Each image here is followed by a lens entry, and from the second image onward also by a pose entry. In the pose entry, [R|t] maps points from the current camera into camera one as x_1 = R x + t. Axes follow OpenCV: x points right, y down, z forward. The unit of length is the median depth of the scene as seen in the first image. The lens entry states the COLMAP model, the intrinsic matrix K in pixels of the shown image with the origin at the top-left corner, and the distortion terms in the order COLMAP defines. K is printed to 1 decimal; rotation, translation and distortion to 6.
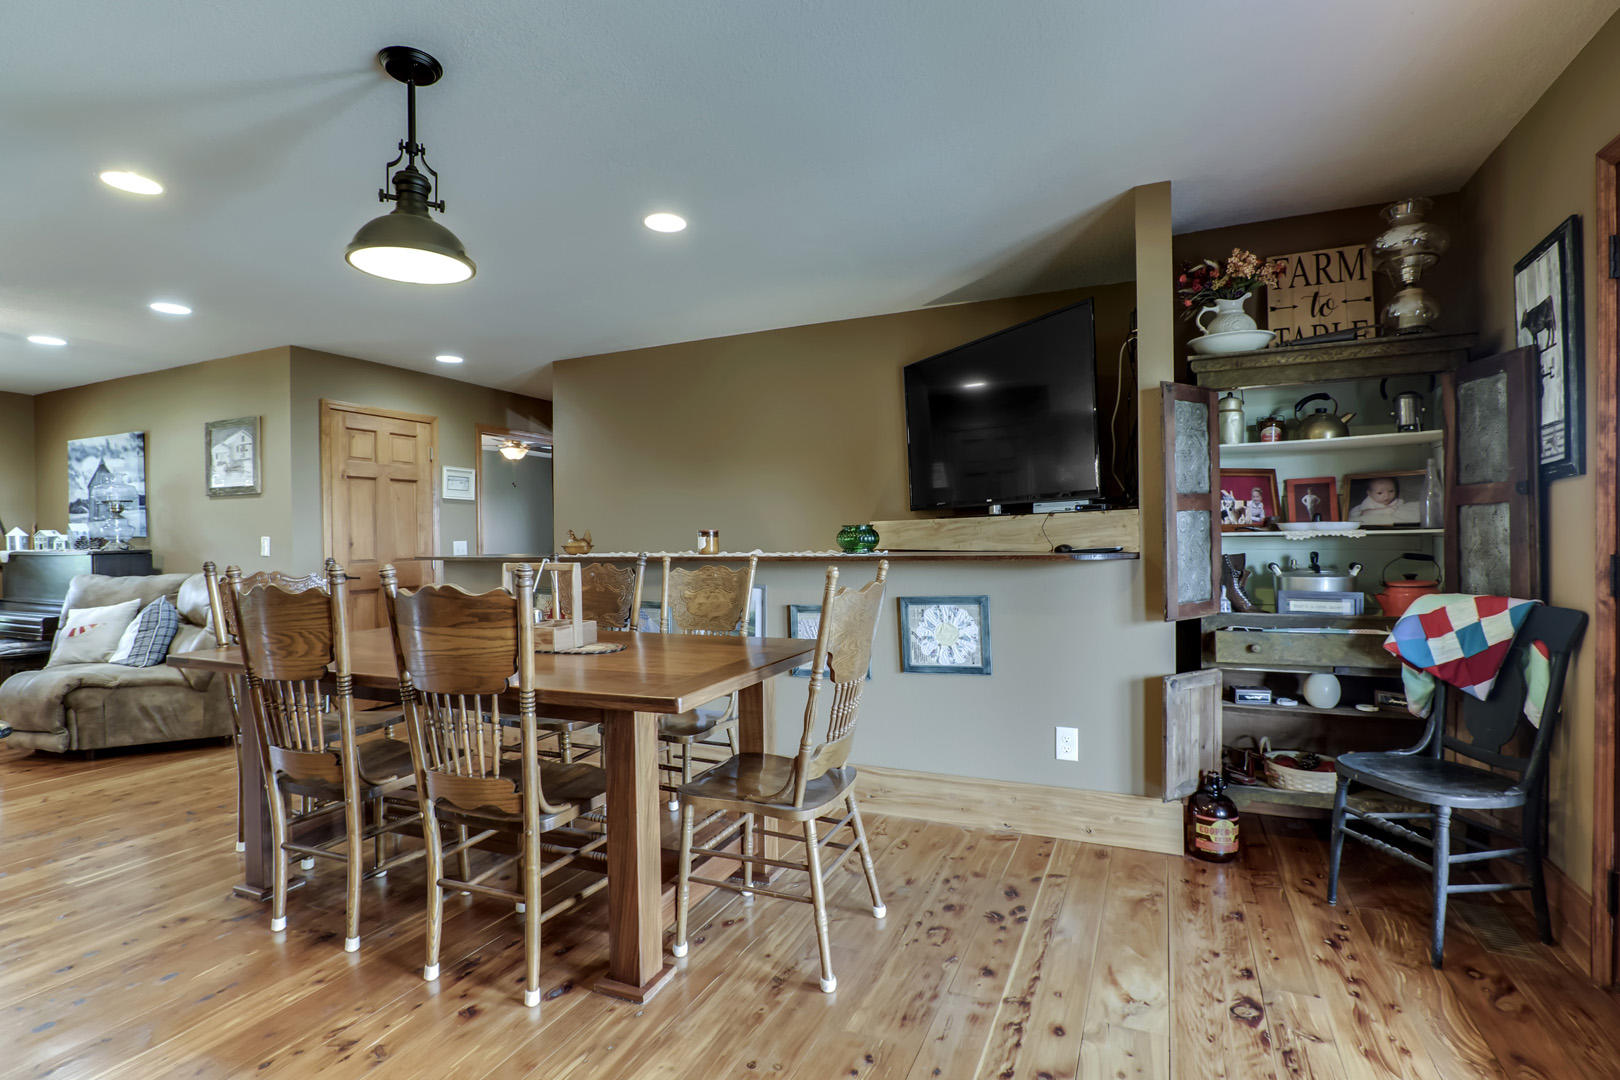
lens RADIAL K [[766.0, 0, 813.9], [0, 766.0, 544.1], [0, 0, 1]] dist [-0.010403, -0.000135]
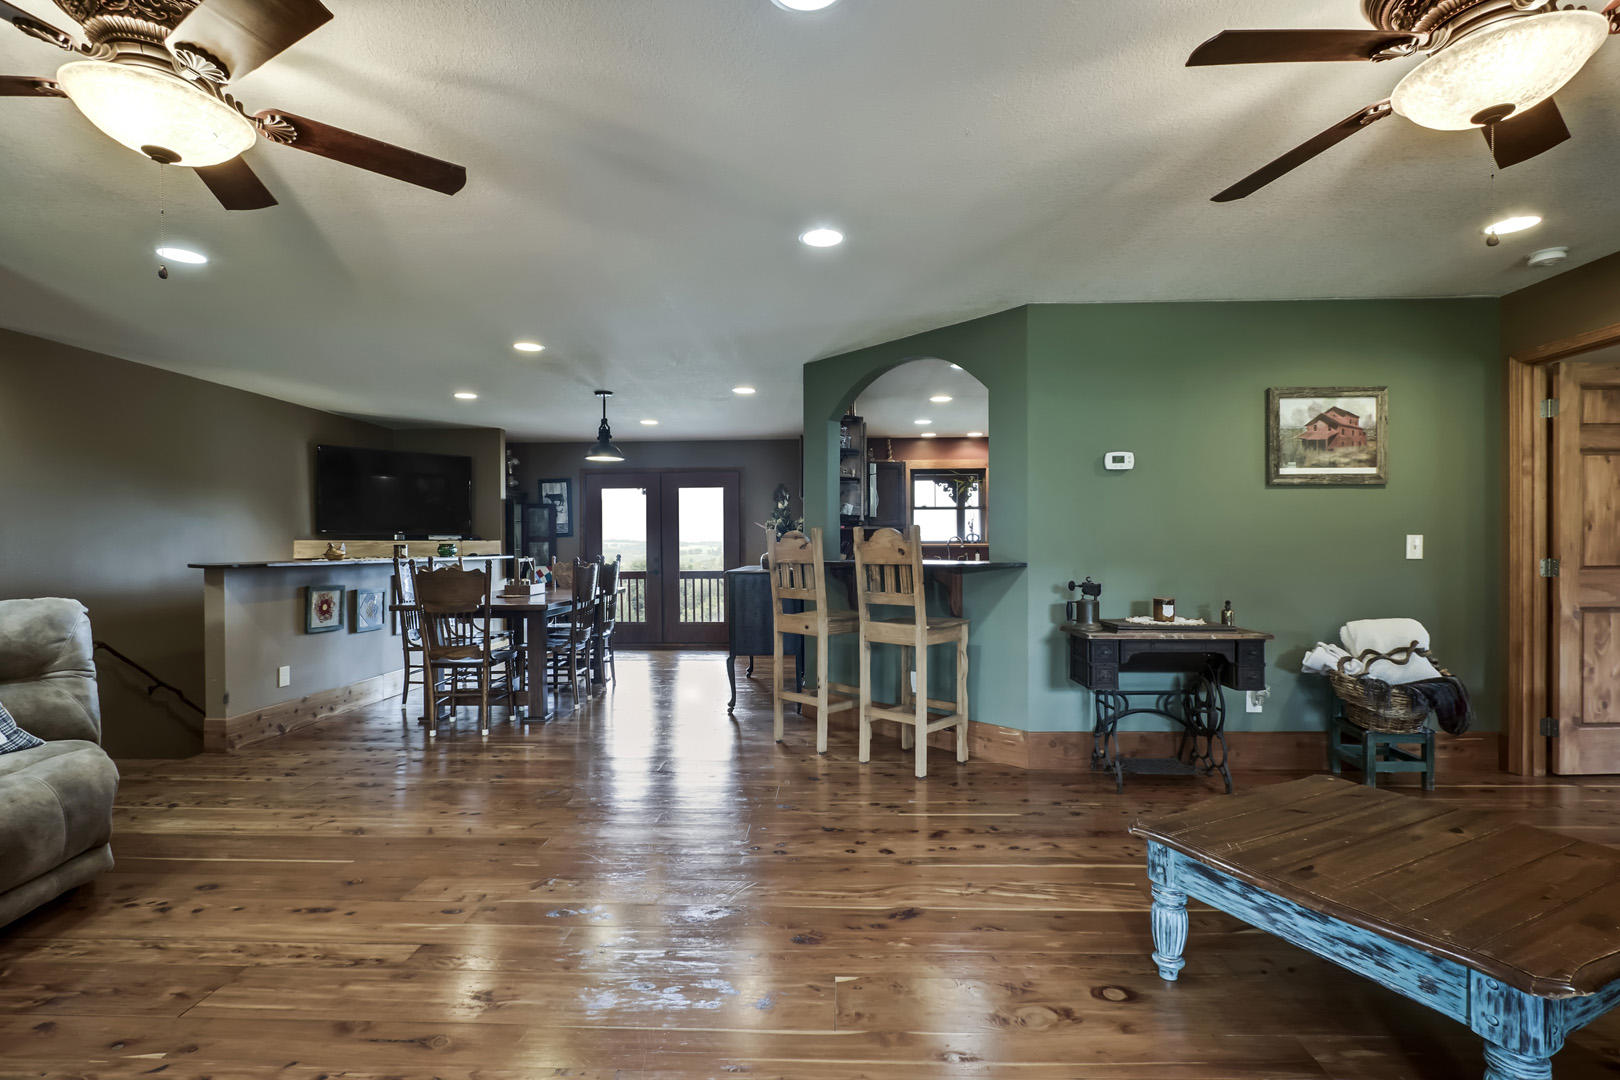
lens RADIAL K [[748.9, 0, 812.7], [0, 748.9, 552.7], [0, 0, 1]] dist [-0.014992, 0.005075]
pose [[-0.378332, 0.008736, 0.925629, -1.471138], [0.020615, 0.999787, -0.001011, 0.014521], [-0.925440, 0.018699, -0.378432, 0.553899]]
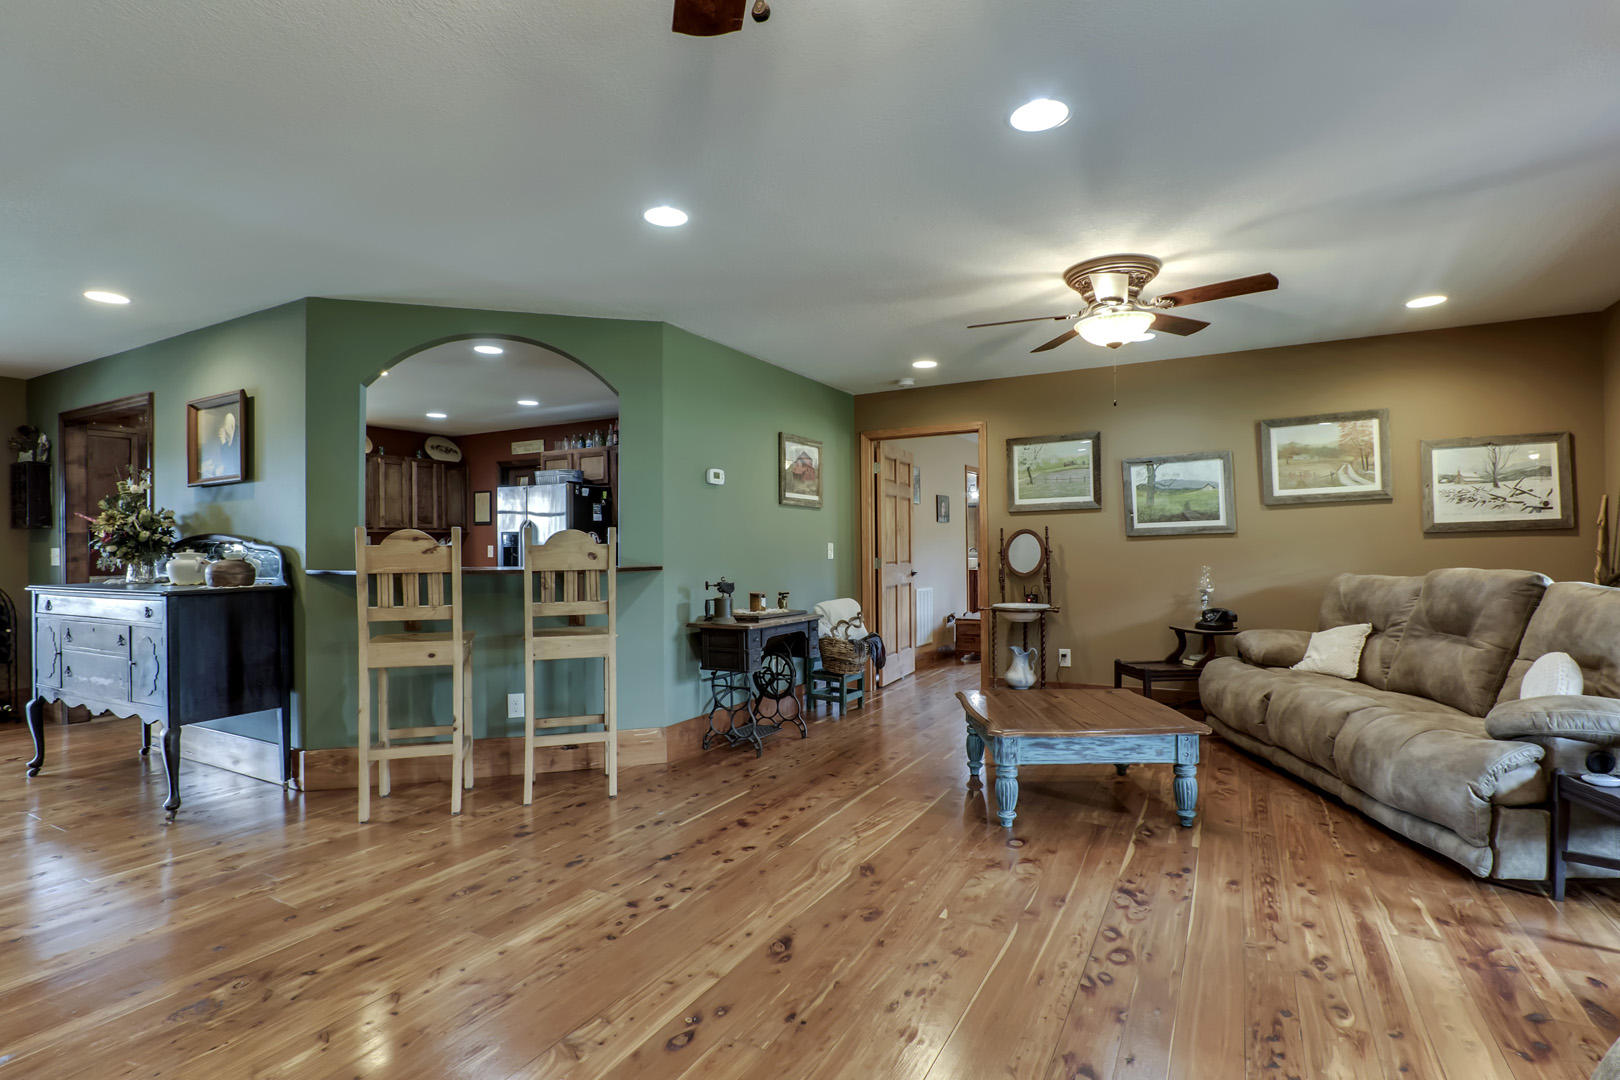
lens RADIAL K [[772.4, 0, 810.0], [0, 772.4, 540.0], [0, 0, 1]] dist [-0.016941, 0.001254]
pose [[-0.996359, 0.022054, 0.082352, -1.059684], [0.021920, 0.999757, -0.002529, 0.006164], [-0.082388, -0.000715, -0.996600, 0.886688]]
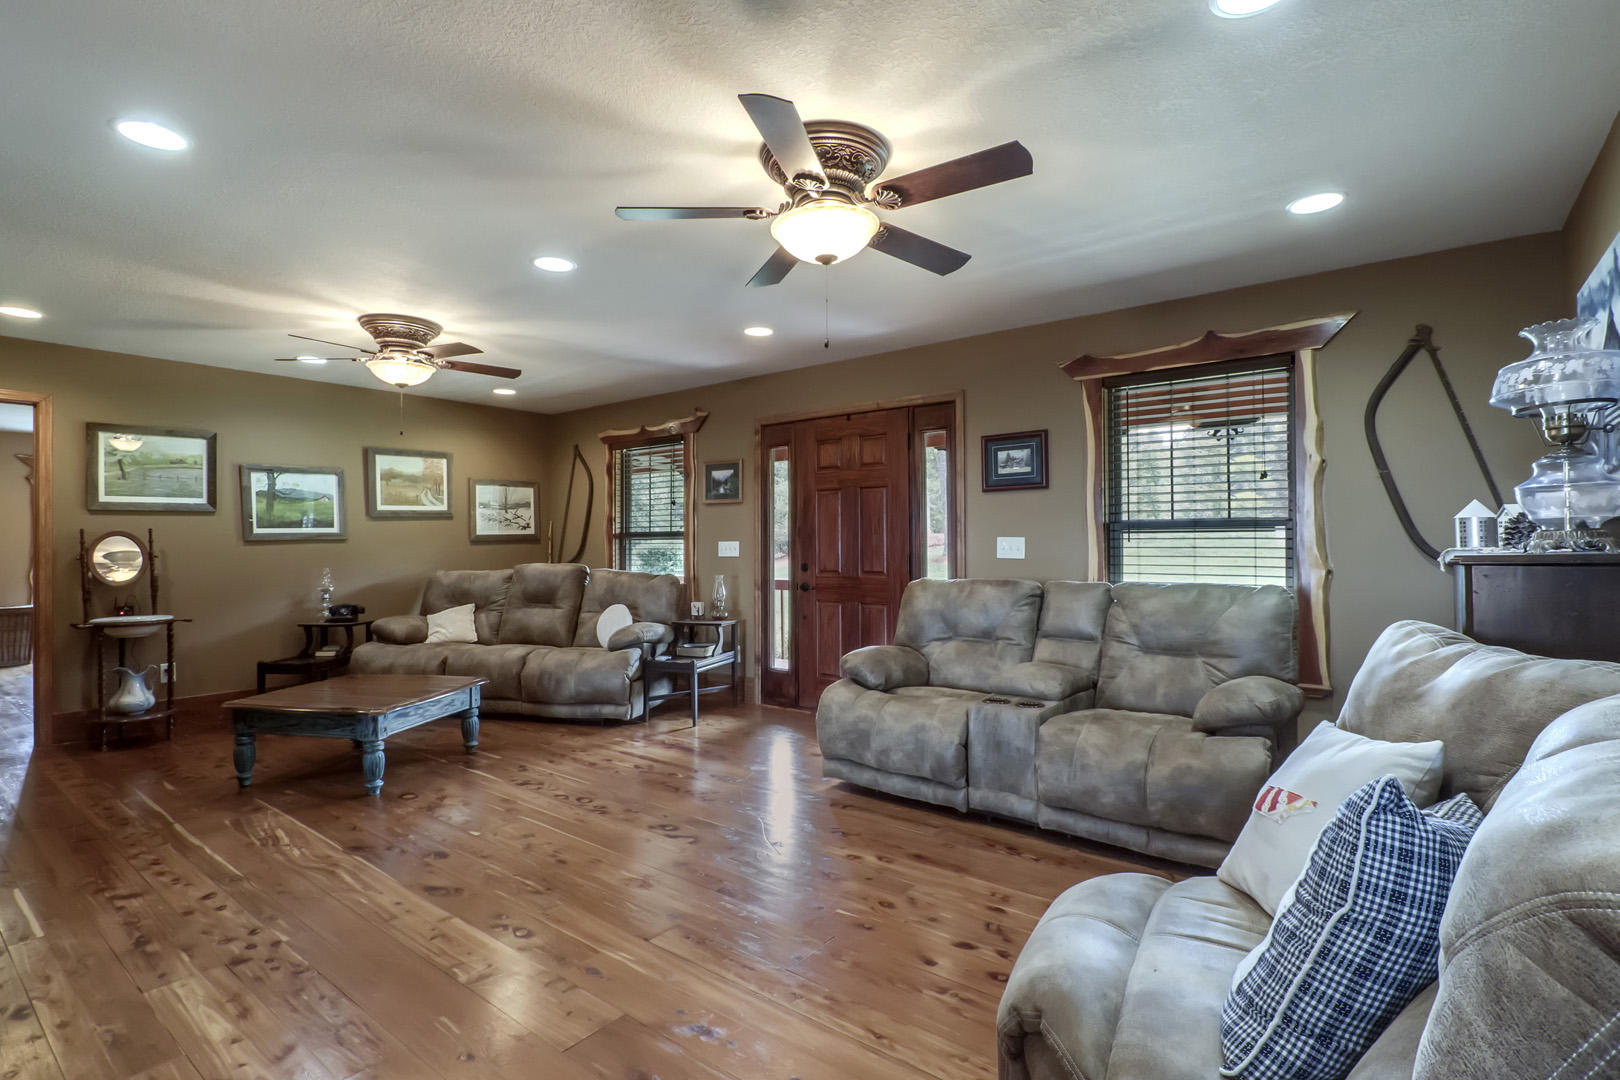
lens RADIAL K [[772.4, 0, 810.0], [0, 772.4, 540.0], [0, 0, 1]] dist [-0.016941, 0.001254]
pose [[-0.236689, 0.007998, -0.971552, -0.549951], [0.001109, 0.999968, 0.007961, -0.000952], [0.971585, 0.000807, -0.236691, 0.808749]]
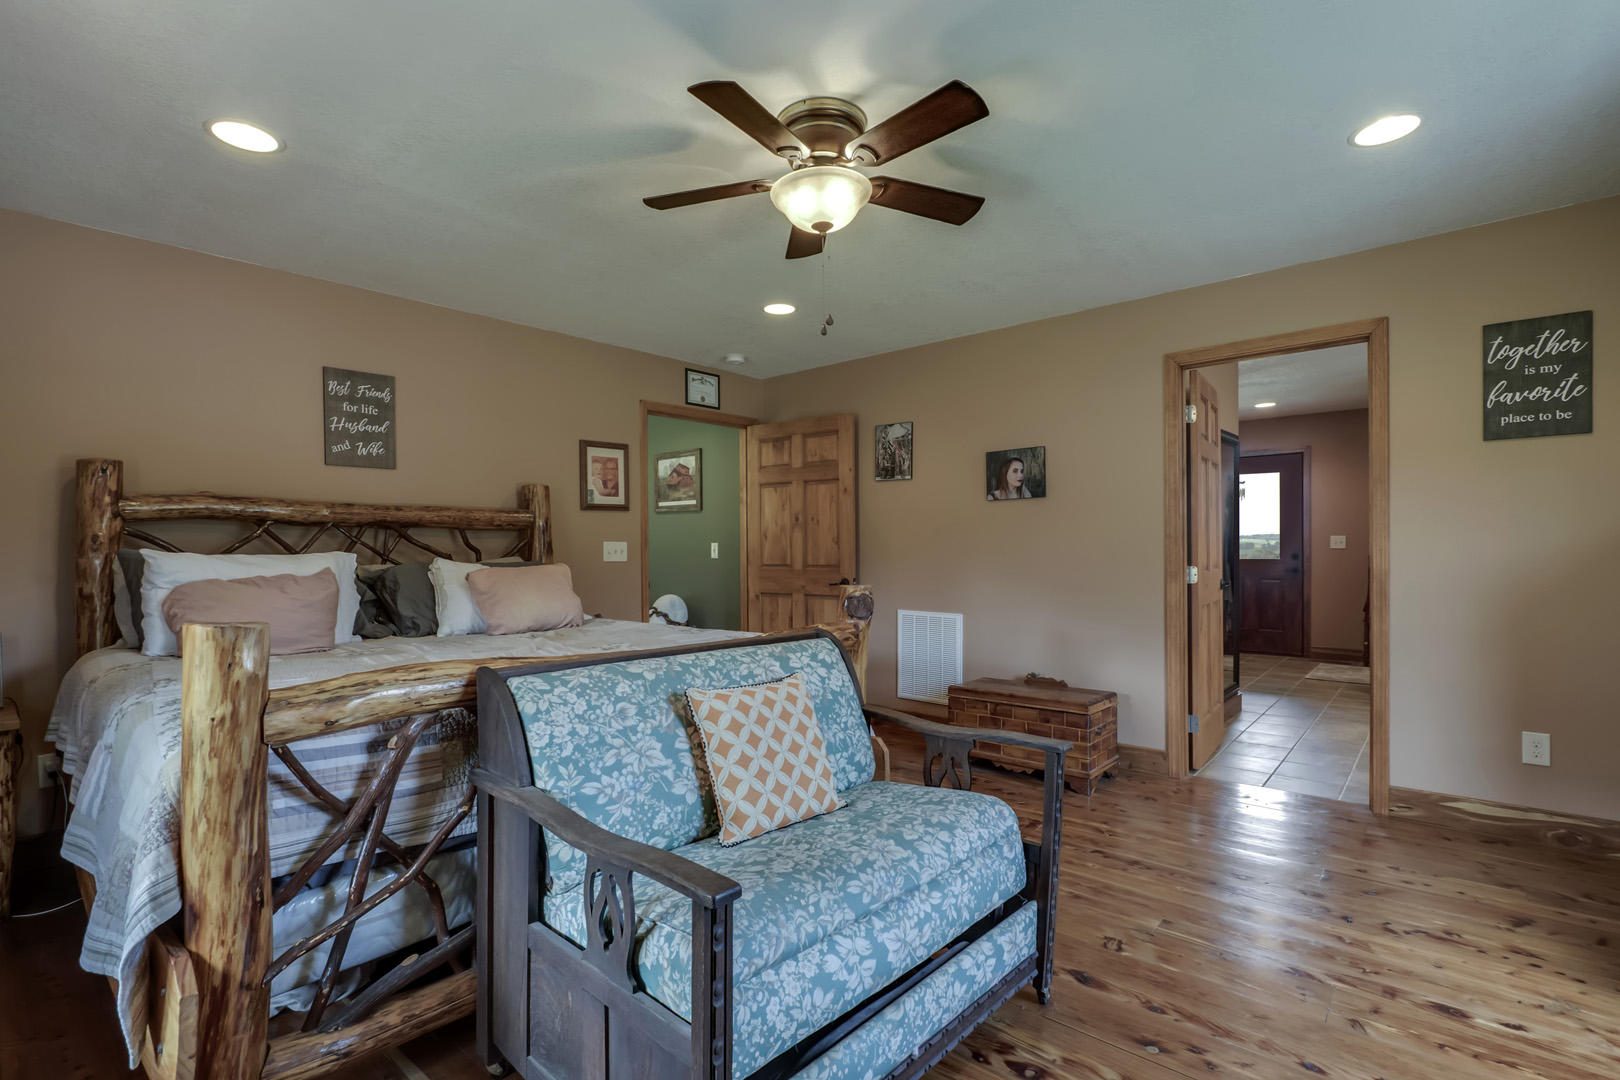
lens RADIAL K [[766.0, 0, 813.9], [0, 766.0, 544.1], [0, 0, 1]] dist [-0.010403, -0.000135]
pose [[0.304875, 0.015434, 0.952267, -2.114202], [0.009438, 0.999771, -0.019226, 0.035515], [-0.952346, 0.014849, 0.304659, -0.849696]]
